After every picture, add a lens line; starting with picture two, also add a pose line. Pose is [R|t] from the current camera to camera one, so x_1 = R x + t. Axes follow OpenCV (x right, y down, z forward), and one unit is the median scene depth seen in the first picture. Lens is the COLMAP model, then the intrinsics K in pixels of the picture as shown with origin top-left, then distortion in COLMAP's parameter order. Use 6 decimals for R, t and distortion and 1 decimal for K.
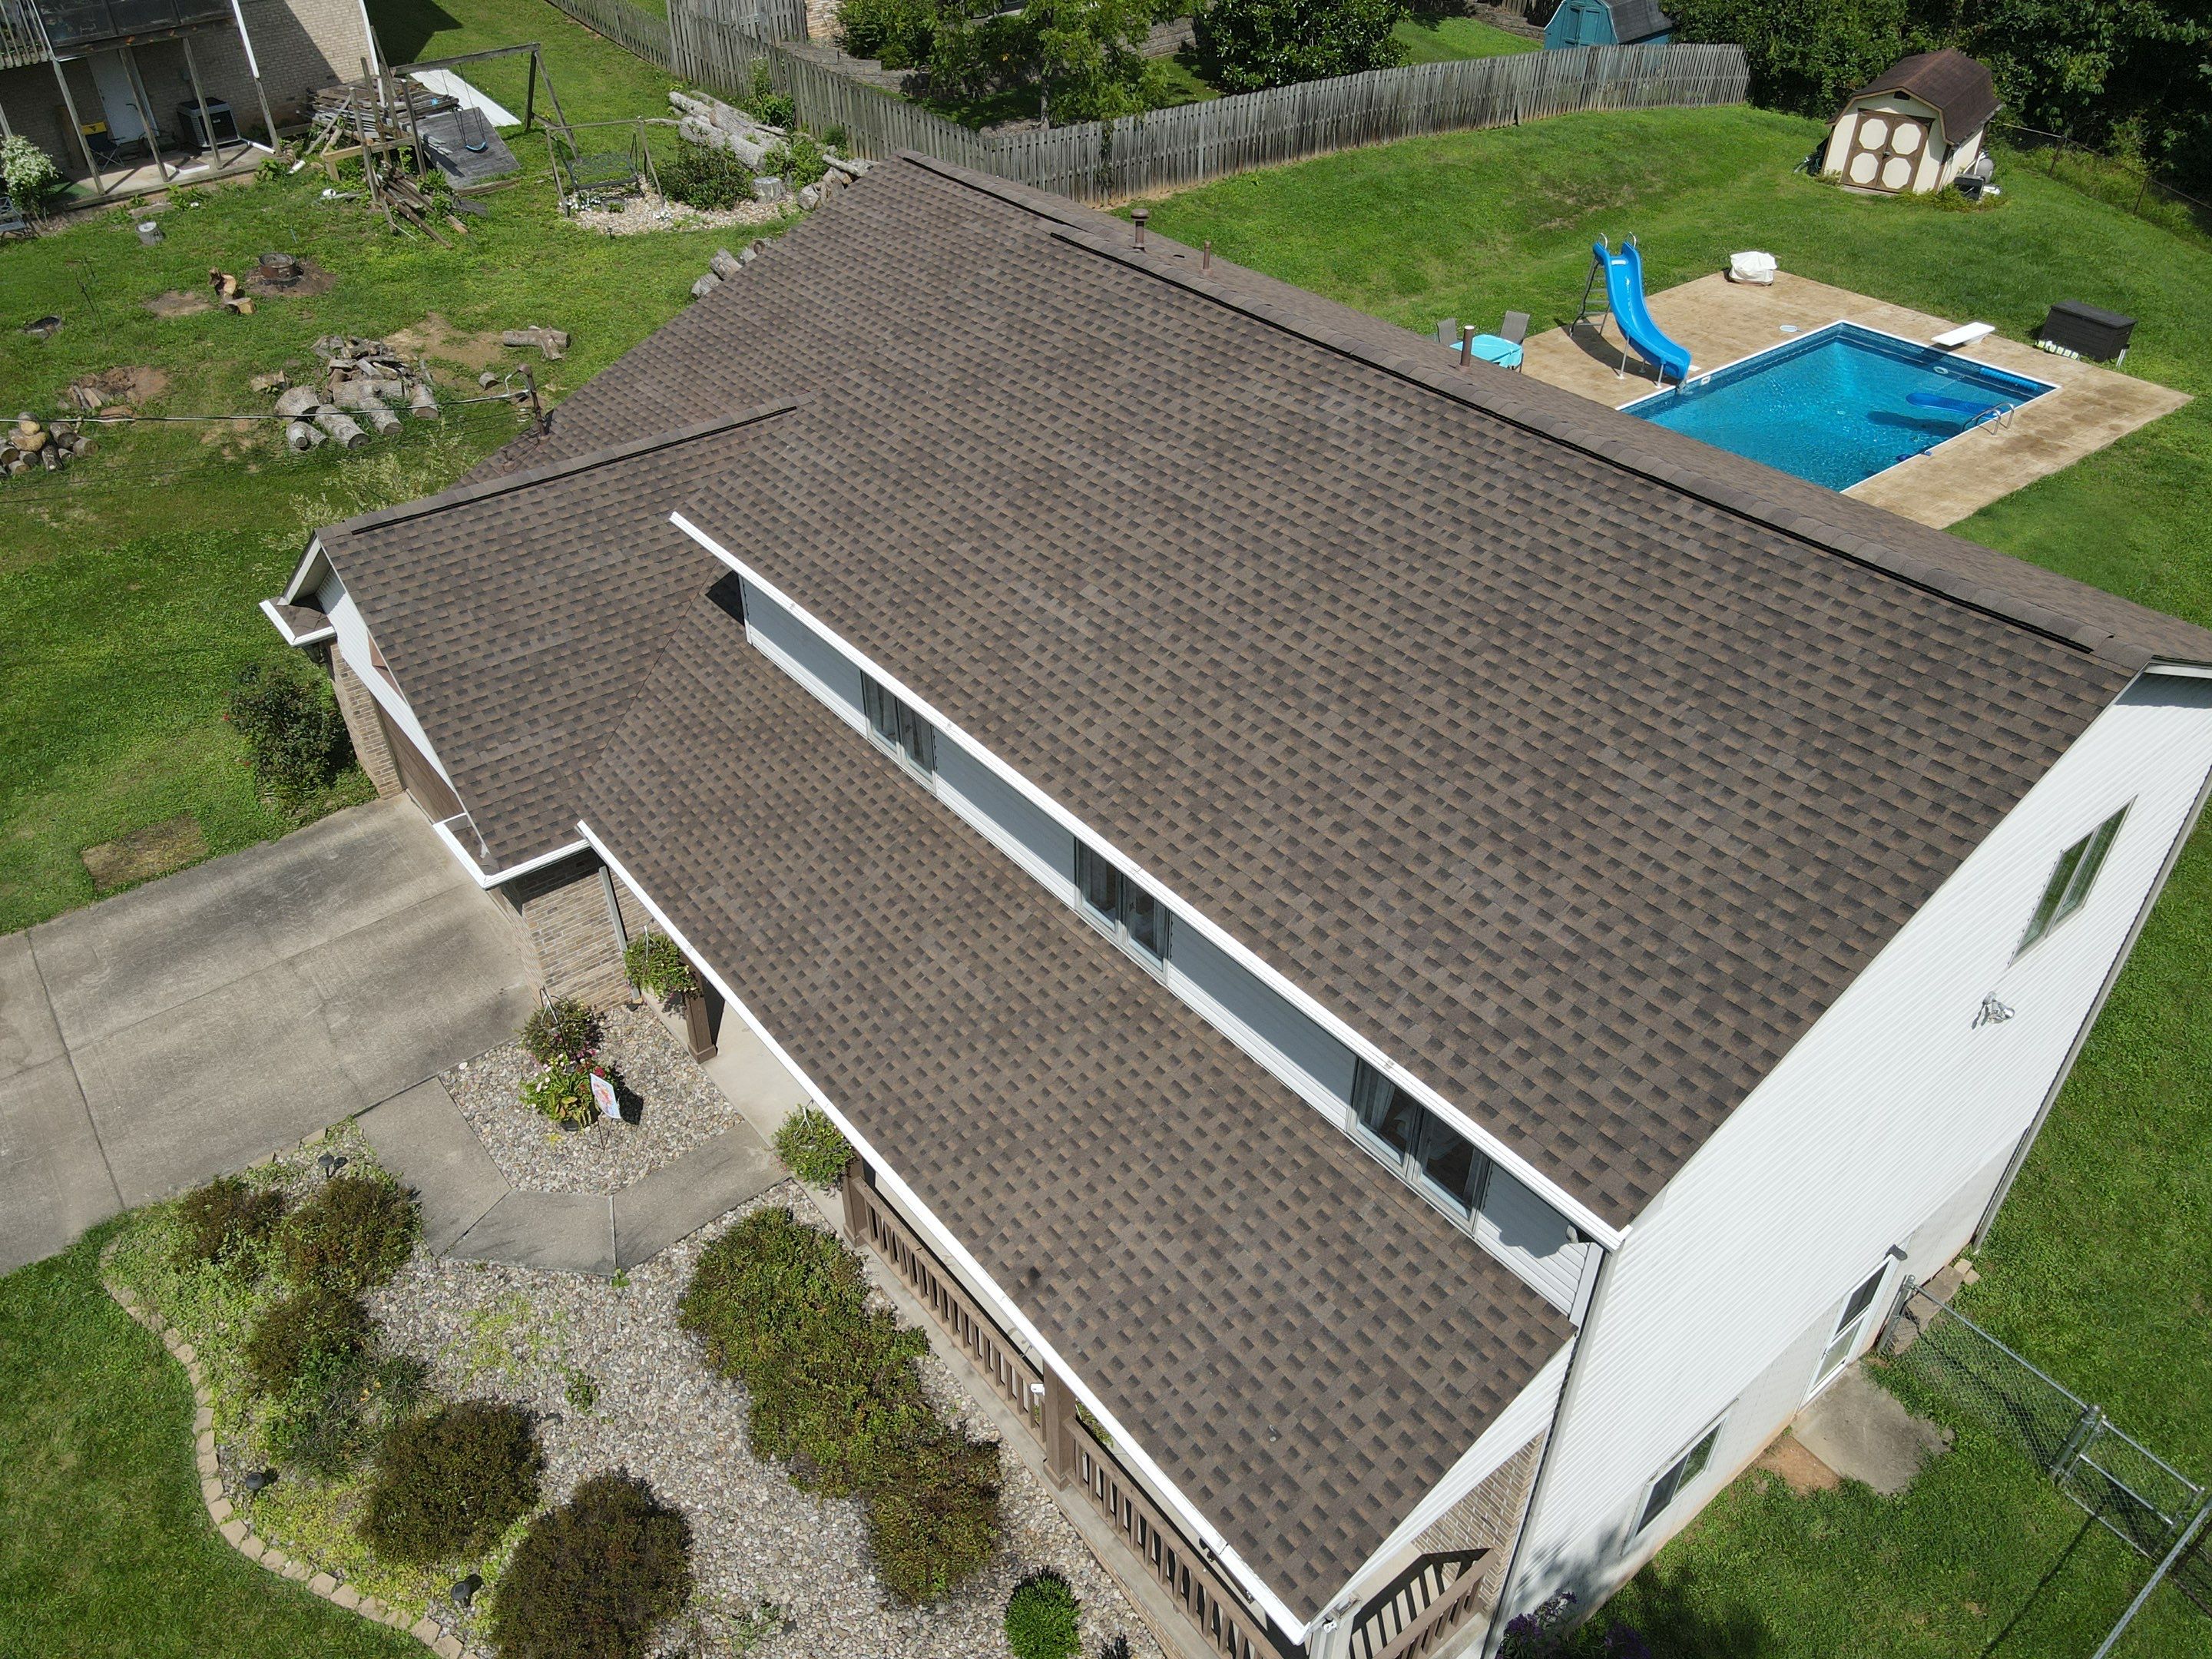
lens RADIAL K [[1631.4, 0, 1102.9], [0, 1631.4, 835.4], [0, 0, 1]] dist [-0.012669, 0.062071]
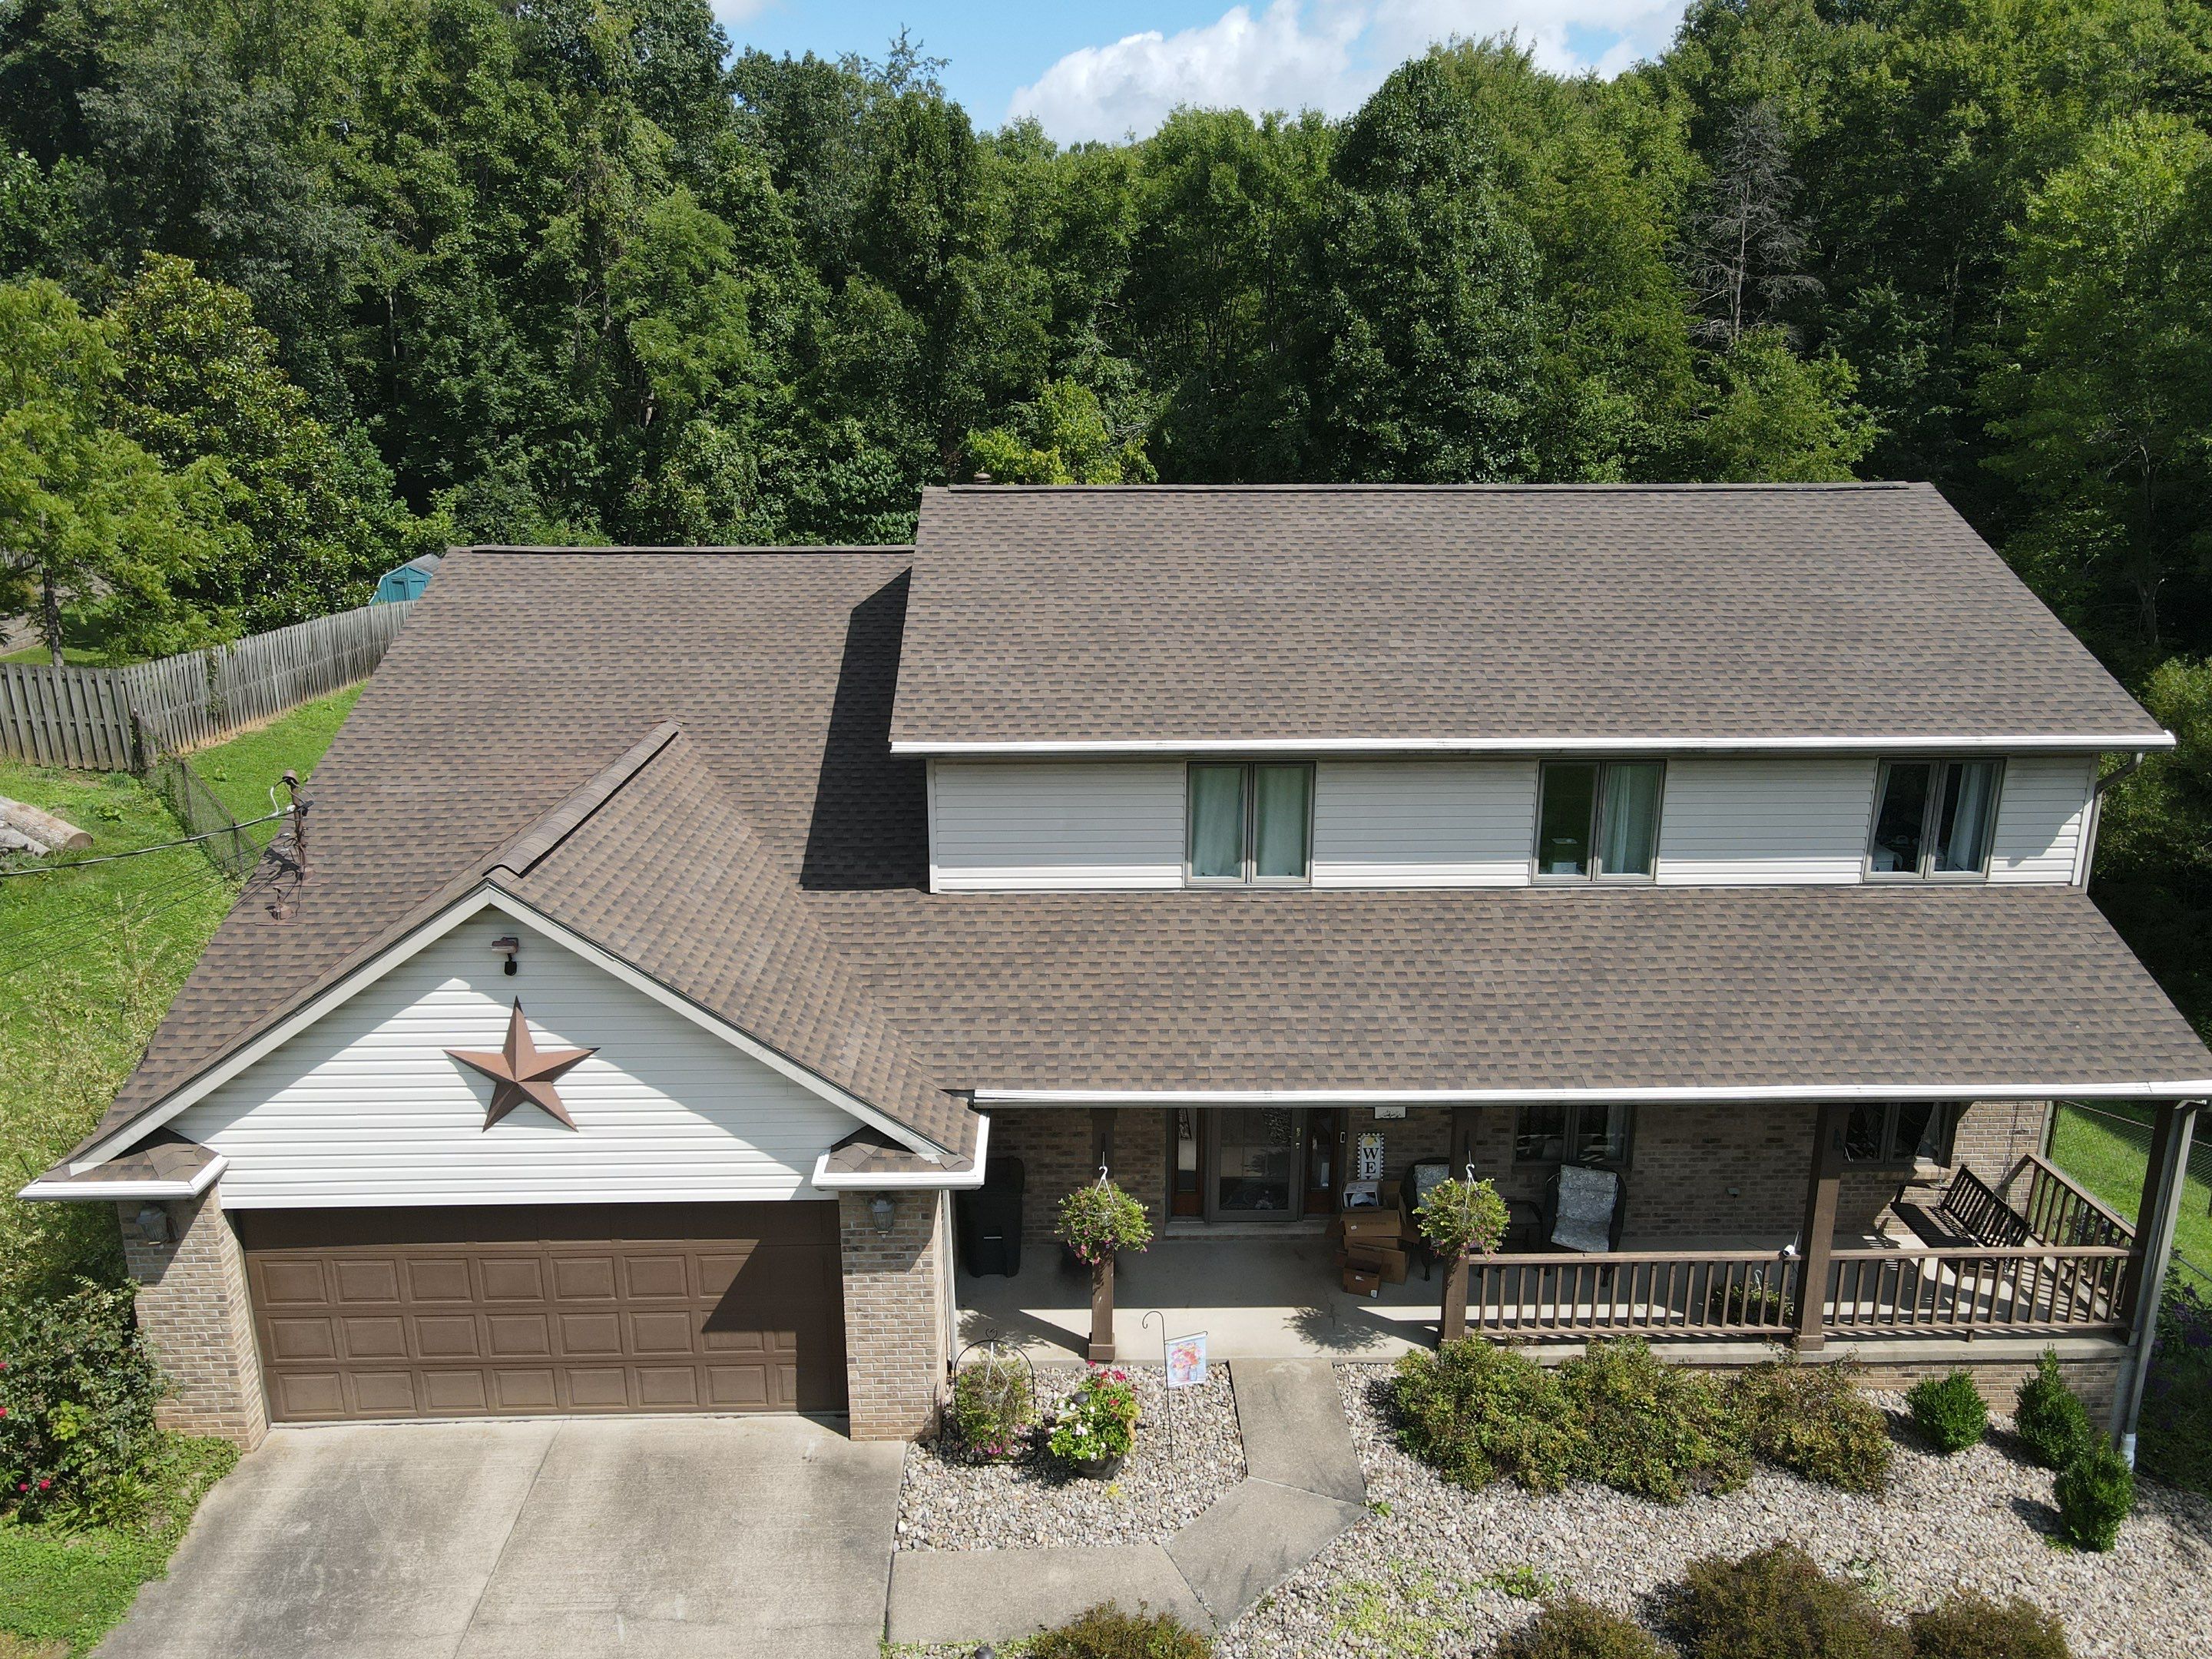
lens RADIAL K [[1629.4, 0, 1102.7], [0, 1629.4, 831.8], [0, 0, 1]] dist [0.001186, 0.027875]
pose [[0.602642, -0.209995, 0.769887, -0.932772], [0.484223, 0.863077, -0.143621, 0.028464], [-0.634311, 0.459349, 0.621810, 0.413784]]
